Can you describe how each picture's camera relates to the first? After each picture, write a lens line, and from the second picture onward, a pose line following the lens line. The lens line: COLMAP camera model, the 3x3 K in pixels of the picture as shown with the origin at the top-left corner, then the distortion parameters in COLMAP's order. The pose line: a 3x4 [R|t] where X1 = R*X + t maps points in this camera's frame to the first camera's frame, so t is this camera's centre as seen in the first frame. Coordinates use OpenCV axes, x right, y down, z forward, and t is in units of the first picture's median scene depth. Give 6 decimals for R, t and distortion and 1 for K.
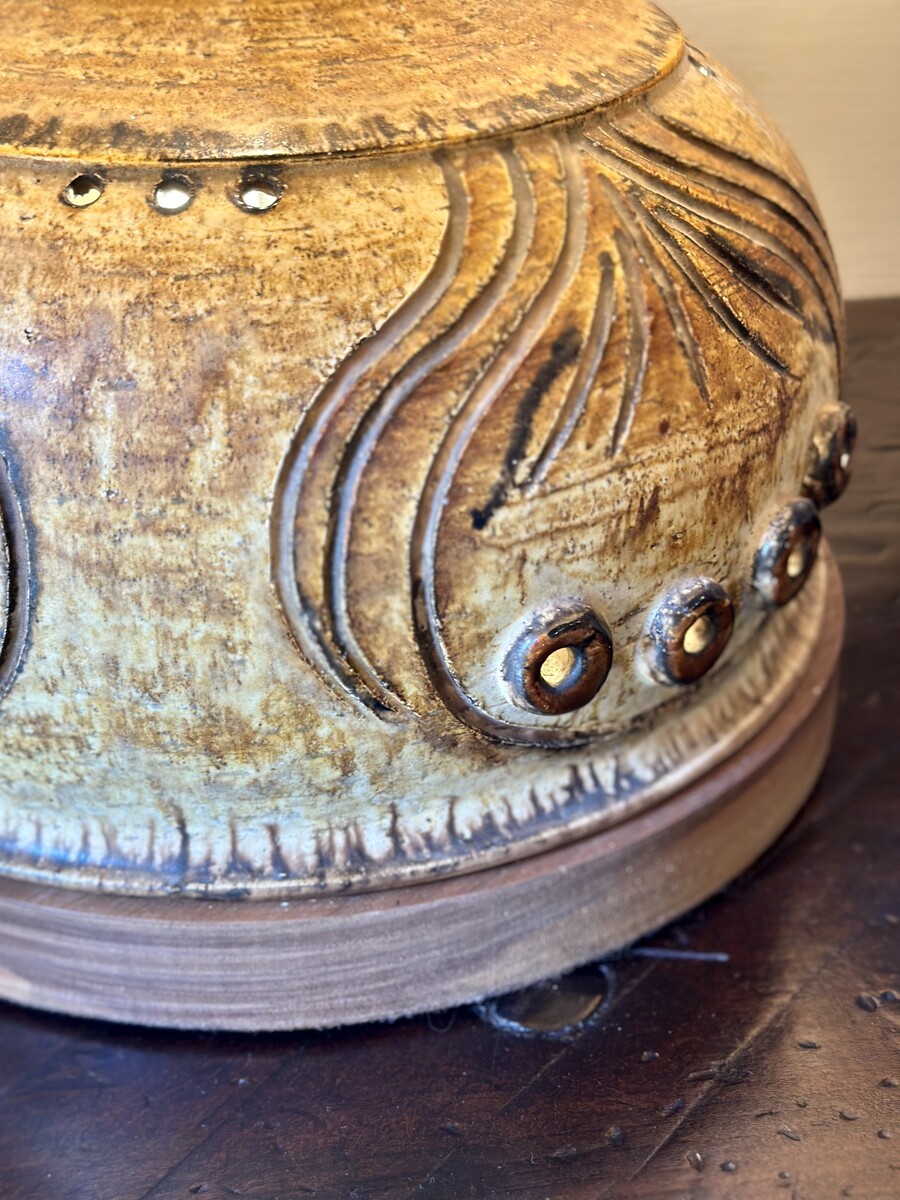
lens RADIAL K [[1682.3, 0, 449.9], [0, 1682.3, 601.1], [0, 0, 1]] dist [0.123876, 0.000000]
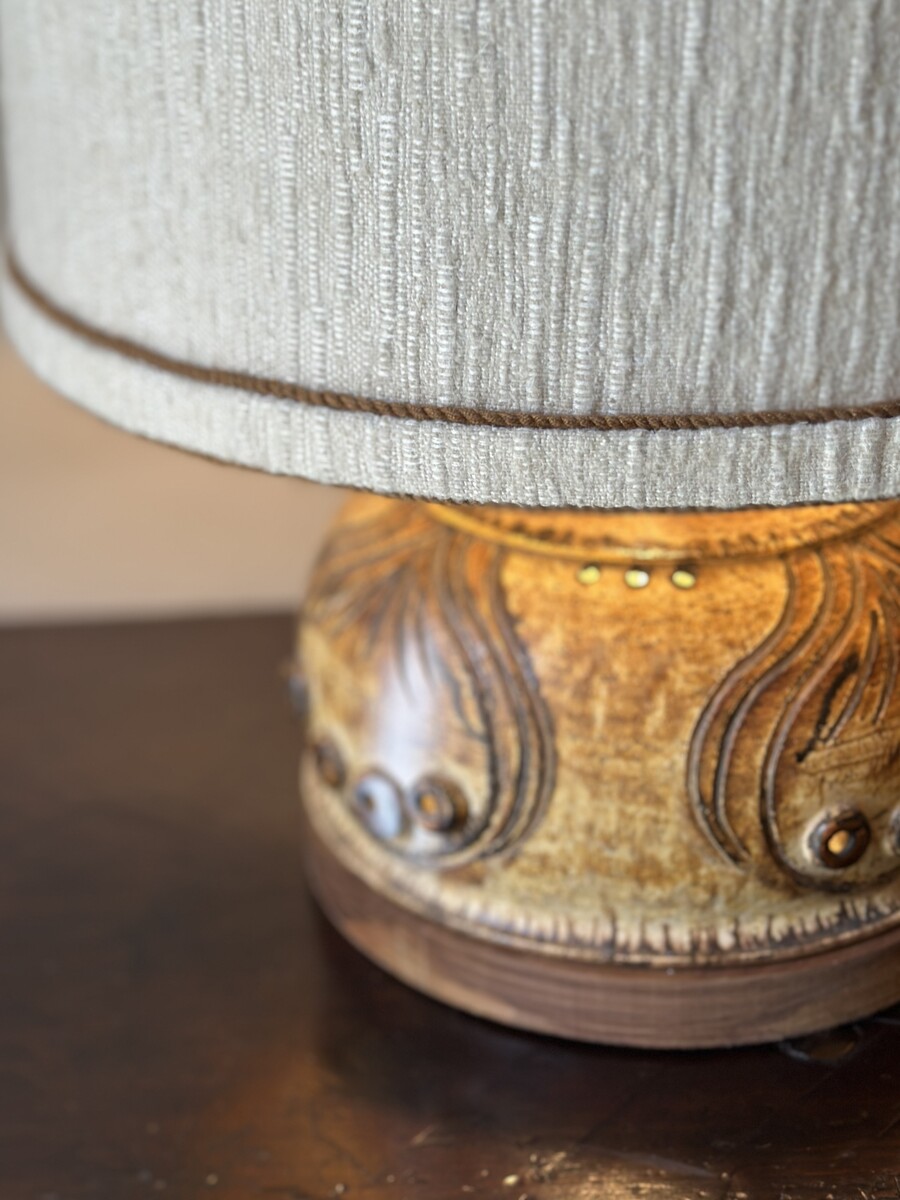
lens RADIAL K [[1682.3, 0, 452.1], [0, 1682.3, 647.3], [0, 0, 1]] dist [0.123876, 0.000000]
pose [[0.994146, 0.037376, -0.101378, -0.167890], [-0.043846, 0.997090, -0.062365, -0.036067], [0.098752, 0.066445, 0.992891, -0.816930]]
